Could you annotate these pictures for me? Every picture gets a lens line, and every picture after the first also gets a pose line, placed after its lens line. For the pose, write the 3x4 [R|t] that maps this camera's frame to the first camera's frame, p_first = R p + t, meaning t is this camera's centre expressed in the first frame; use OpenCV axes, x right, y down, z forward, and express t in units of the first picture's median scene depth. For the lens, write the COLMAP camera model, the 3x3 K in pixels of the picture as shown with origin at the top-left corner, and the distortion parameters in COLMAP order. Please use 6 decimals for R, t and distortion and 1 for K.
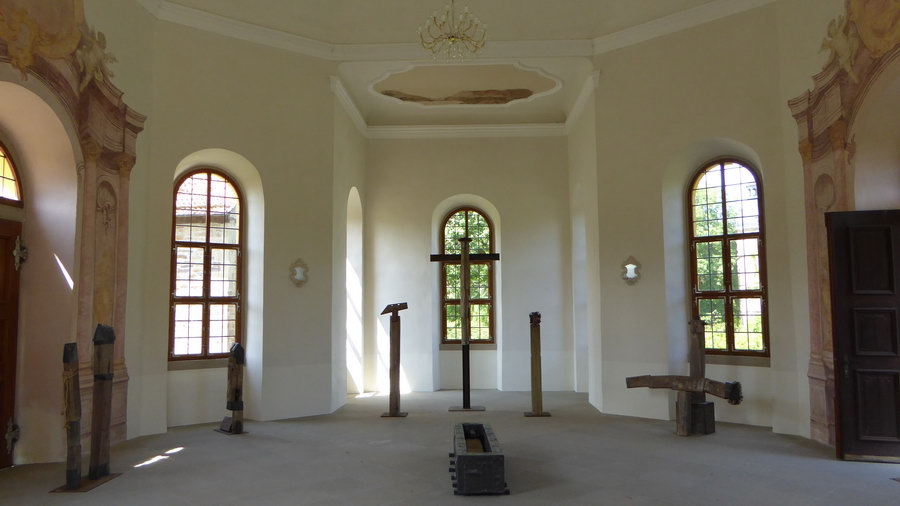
lens RADIAL K [[647.8, 0, 448.7], [0, 647.8, 254.5], [0, 0, 1]] dist [-0.009929, 0.005106]
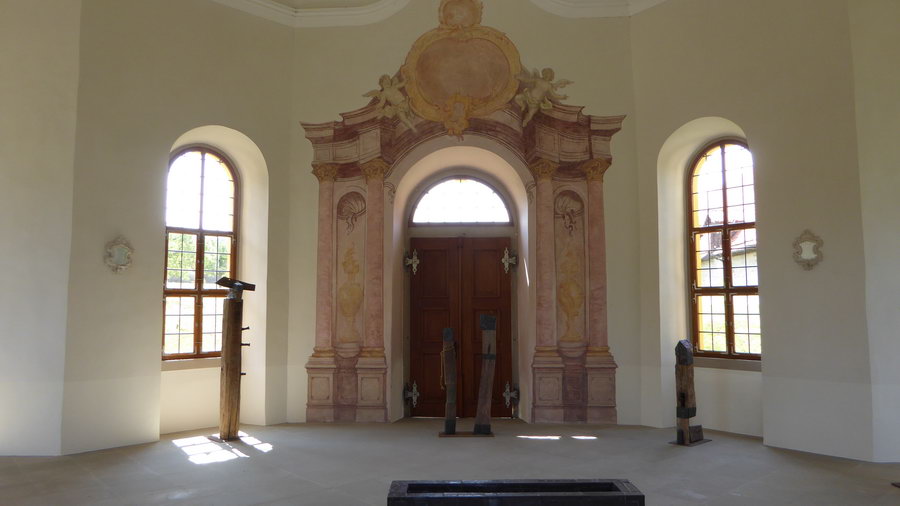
lens RADIAL K [[647.8, 0, 448.9], [0, 647.8, 251.8], [0, 0, 1]] dist [-0.009929, 0.005106]
pose [[-0.004049, -0.074667, -0.997200, 0.610172], [0.086595, 0.993436, -0.074737, 0.063130], [0.996235, -0.086655, 0.002444, 0.773588]]
